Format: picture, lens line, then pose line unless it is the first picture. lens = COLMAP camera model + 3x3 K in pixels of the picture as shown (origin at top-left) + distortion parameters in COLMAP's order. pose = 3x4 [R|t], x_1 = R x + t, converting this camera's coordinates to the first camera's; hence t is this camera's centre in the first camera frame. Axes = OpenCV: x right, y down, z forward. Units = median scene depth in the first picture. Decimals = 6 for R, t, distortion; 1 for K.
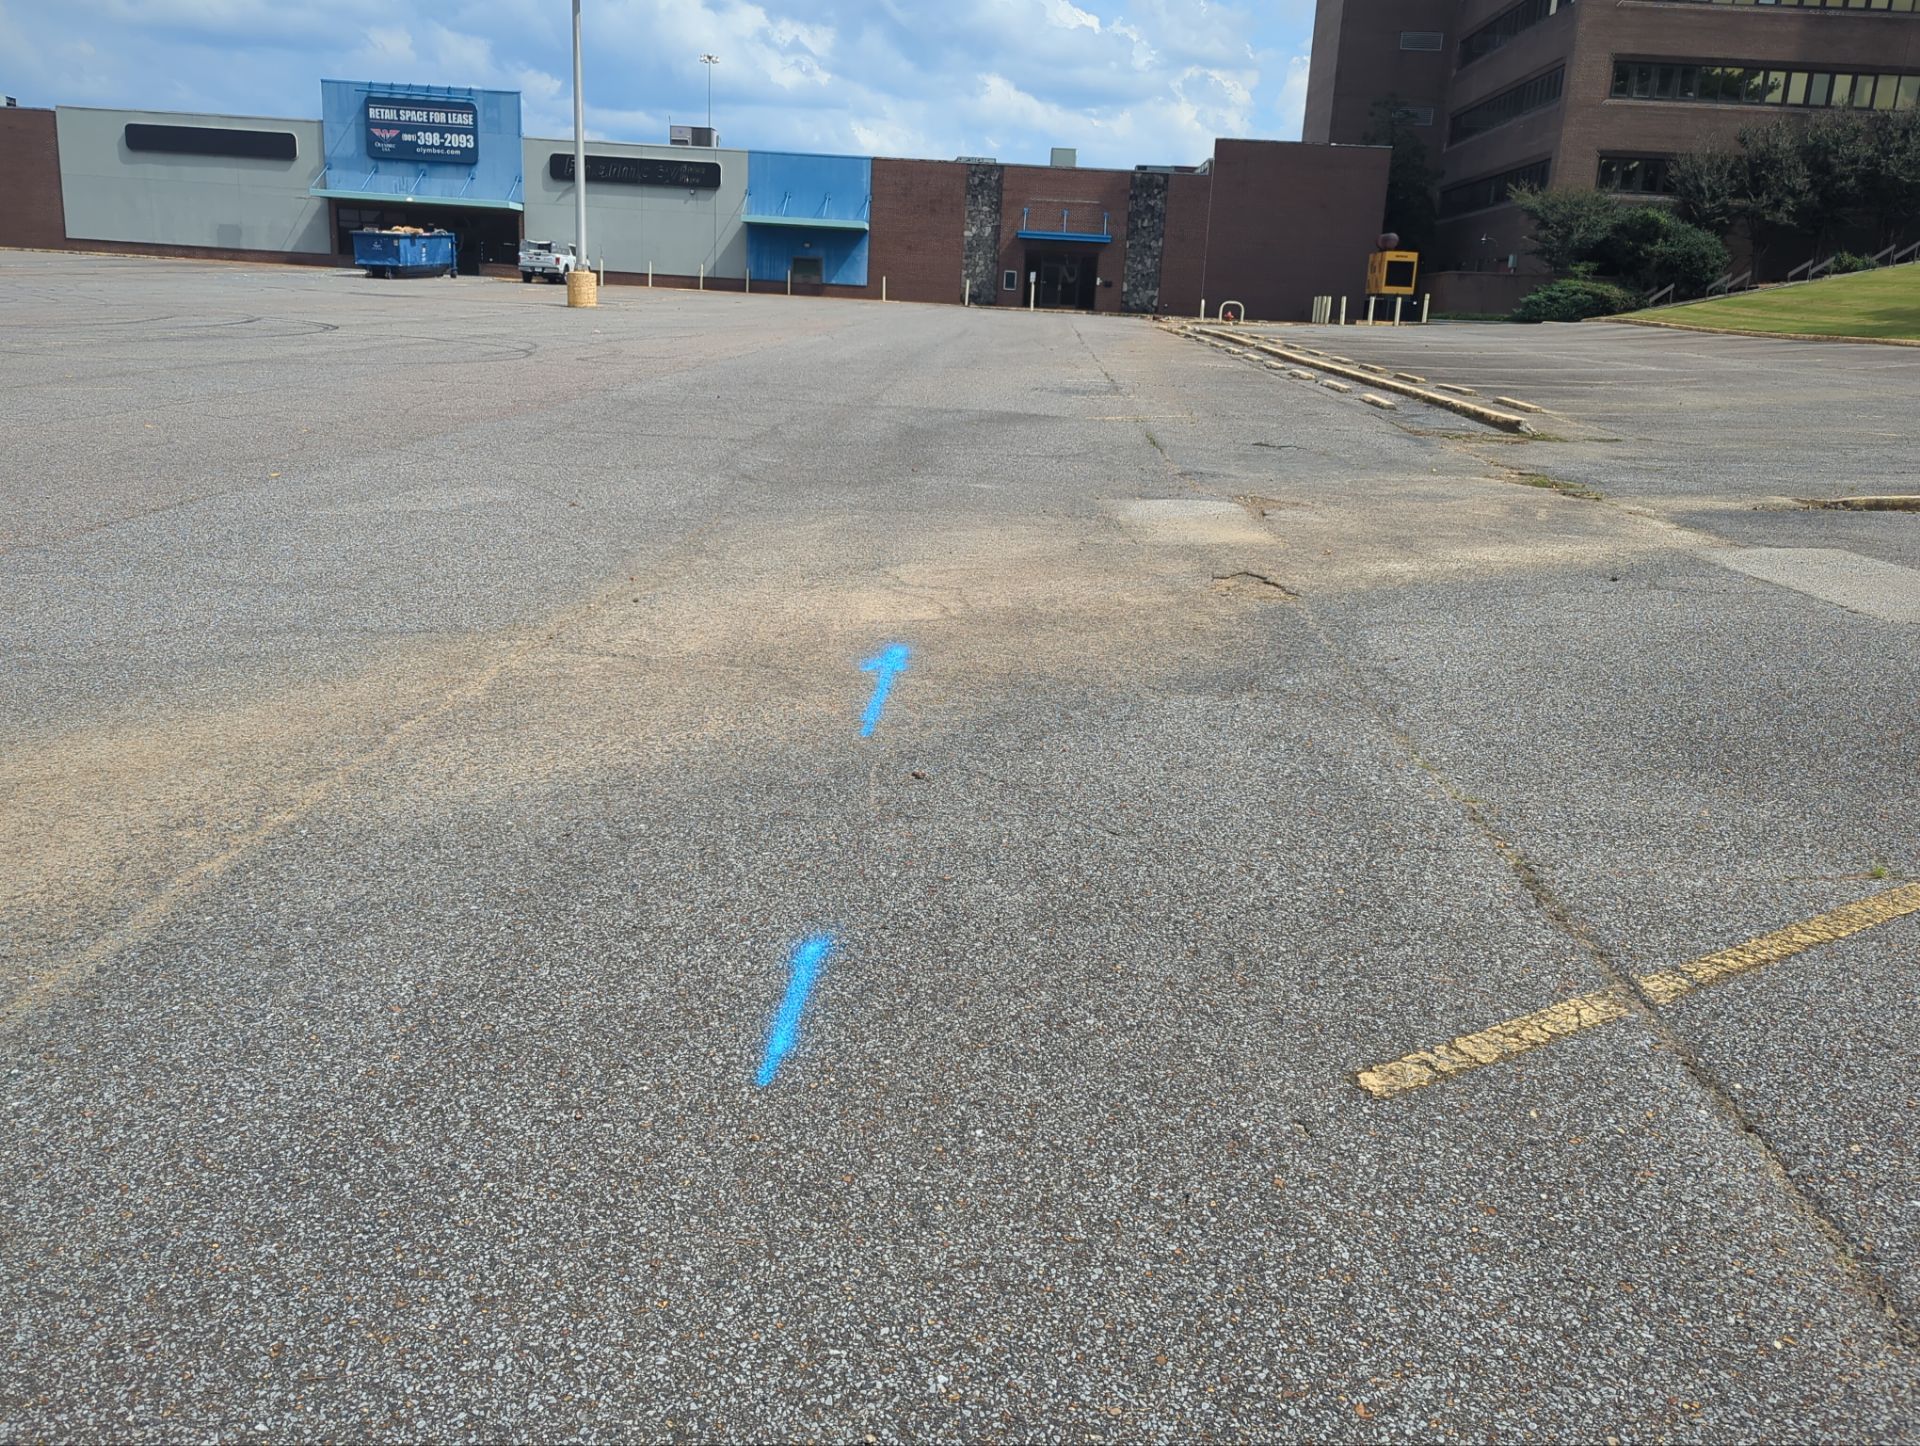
lens RADIAL K [[1599.1, 0, 960.0], [0, 1599.1, 723.0], [0, 0, 1]] dist [0.056352, -0.022130]
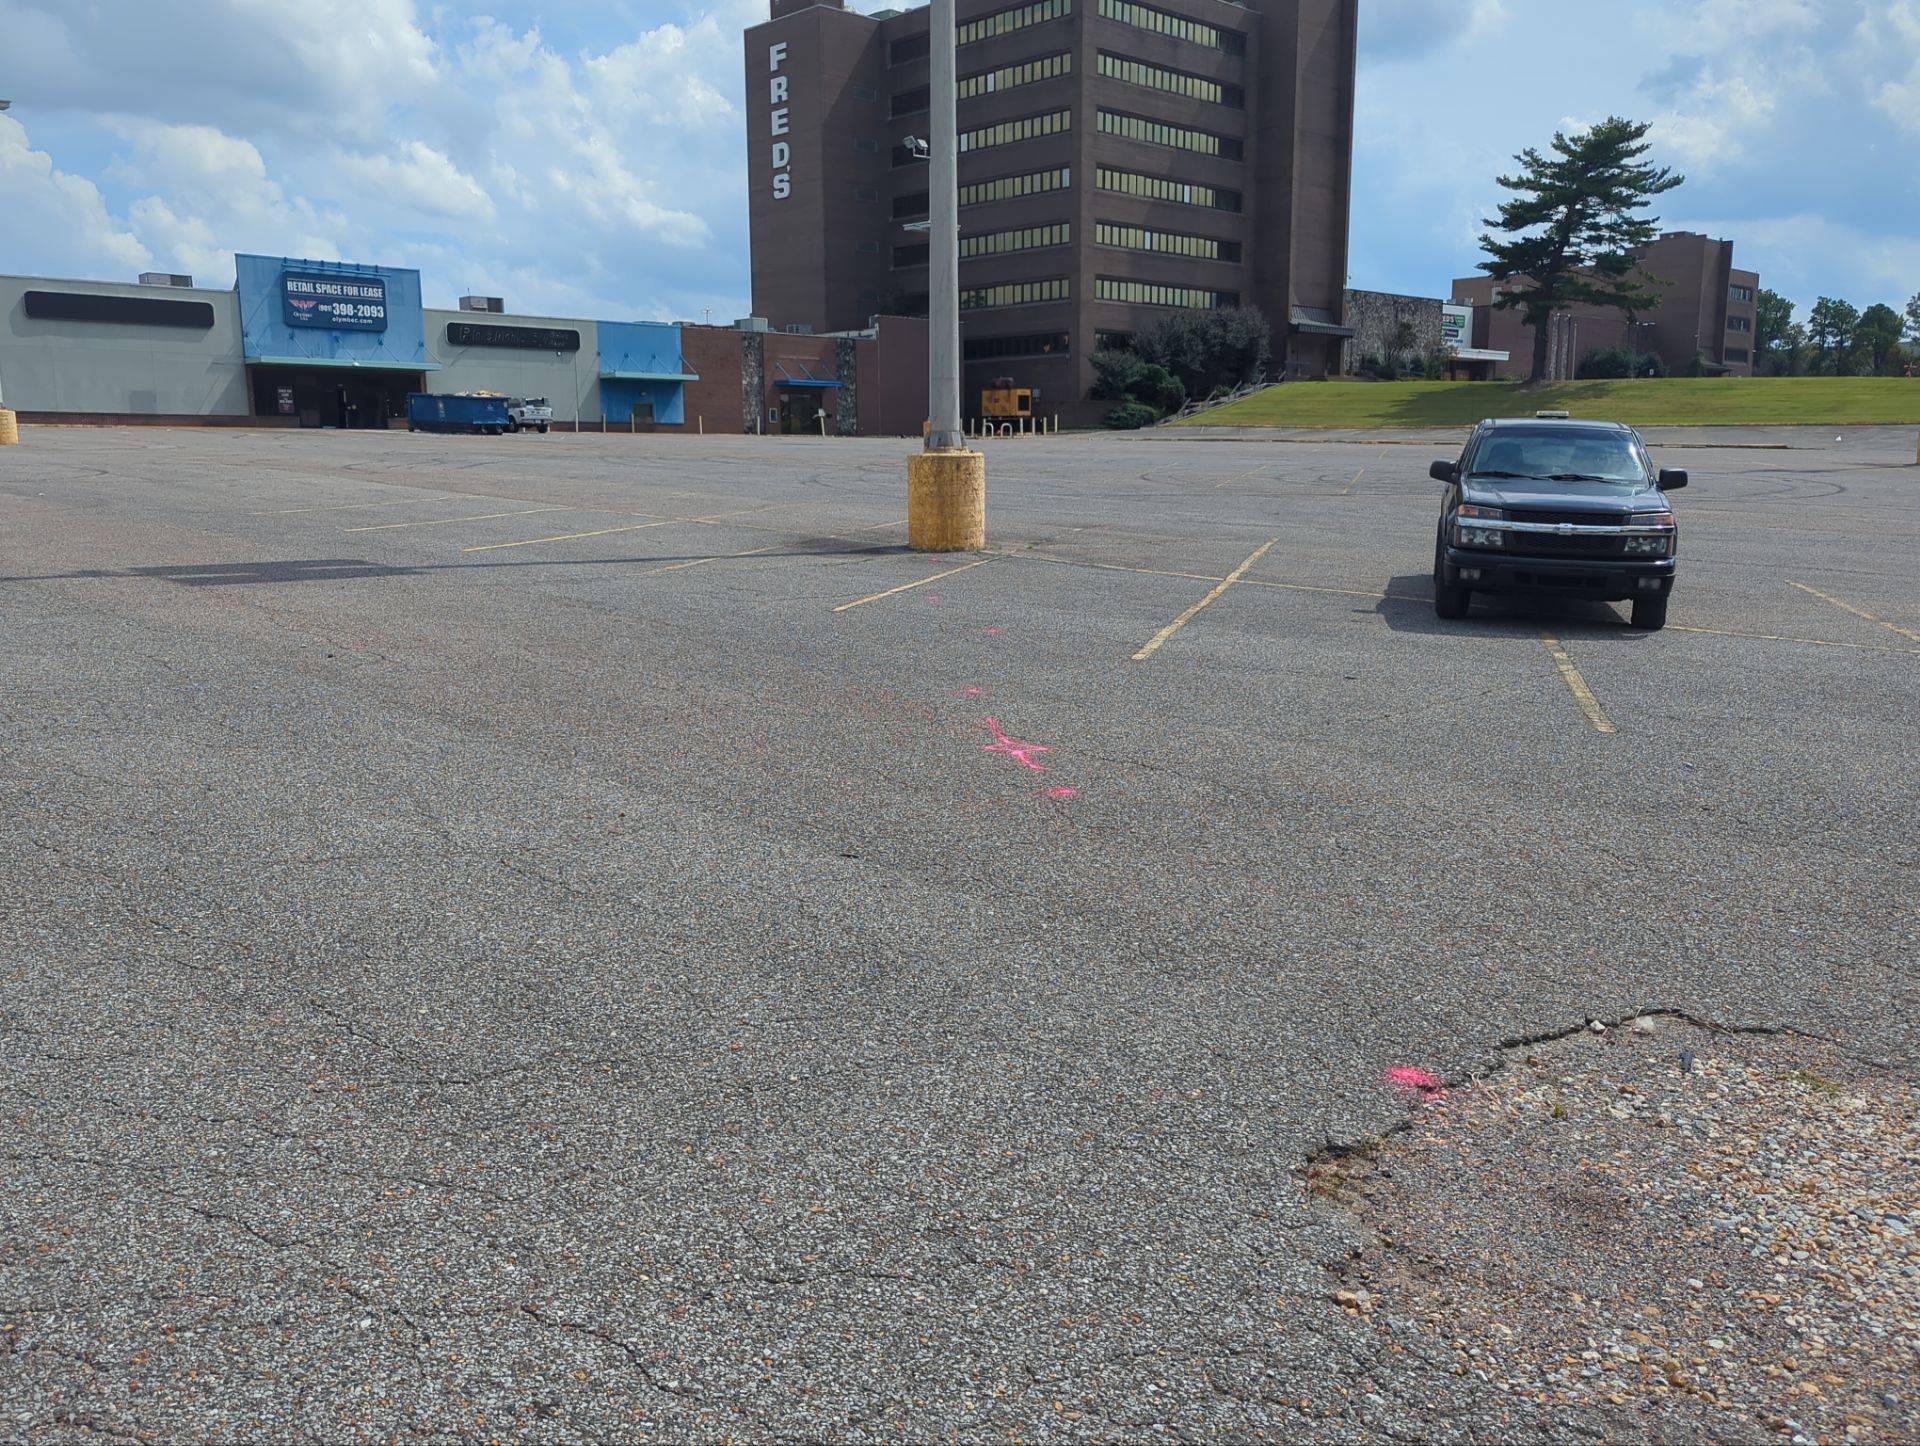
lens RADIAL K [[1599.1, 0, 960.0], [0, 1599.1, 723.0], [0, 0, 1]] dist [0.056352, -0.022130]
pose [[0.693513, -0.171591, 0.699711, -0.848884], [0.217716, 0.975729, 0.023492, -0.021490], [-0.686760, 0.136046, 0.714040, -0.032836]]
